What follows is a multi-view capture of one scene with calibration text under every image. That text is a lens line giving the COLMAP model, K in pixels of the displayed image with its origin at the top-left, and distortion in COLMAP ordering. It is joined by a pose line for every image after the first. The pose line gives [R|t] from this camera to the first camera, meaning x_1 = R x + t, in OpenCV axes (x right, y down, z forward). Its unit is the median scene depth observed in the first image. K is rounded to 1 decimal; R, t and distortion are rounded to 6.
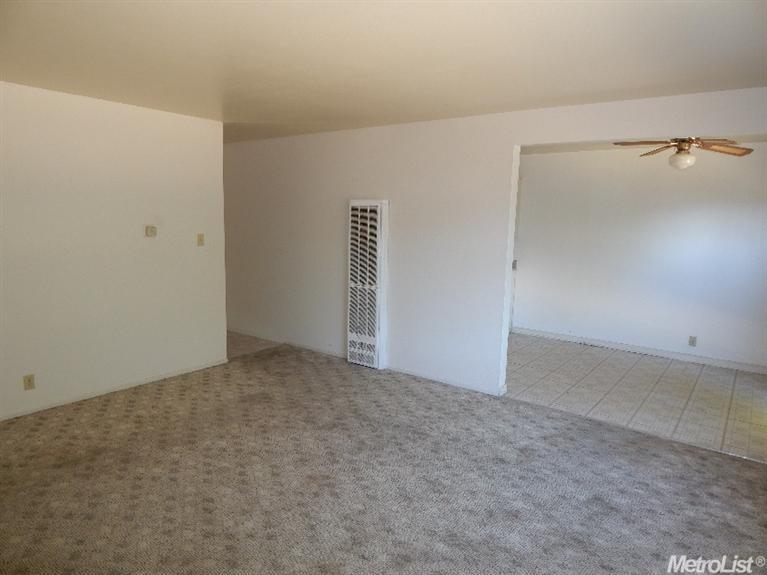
lens RADIAL K [[504.0, 0, 387.0], [0, 504.0, 287.6], [0, 0, 1]] dist [-0.000791, -0.000694]
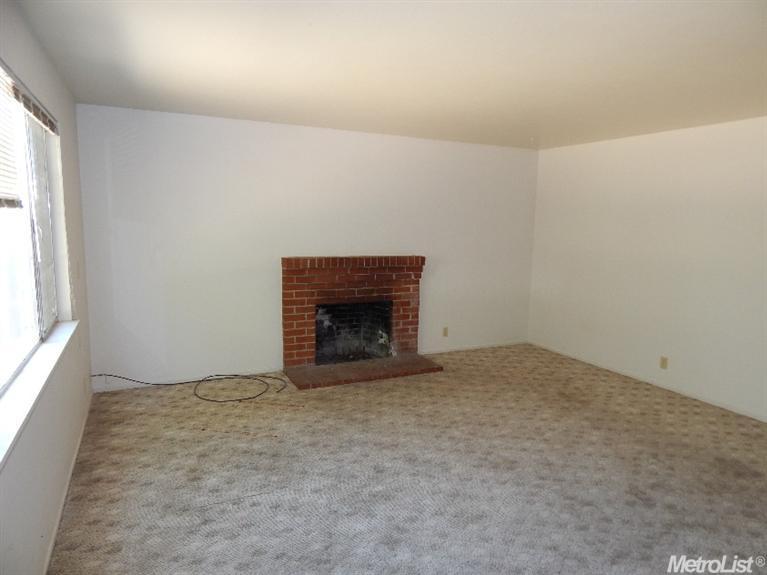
lens RADIAL K [[504.0, 0, 386.2], [0, 504.0, 288.2], [0, 0, 1]] dist [-0.000791, -0.000694]
pose [[-0.456721, 0.091156, -0.884927, 0.846553], [-0.159807, 0.970148, 0.182413, -0.134785], [0.875138, 0.224729, -0.428520, 1.064202]]
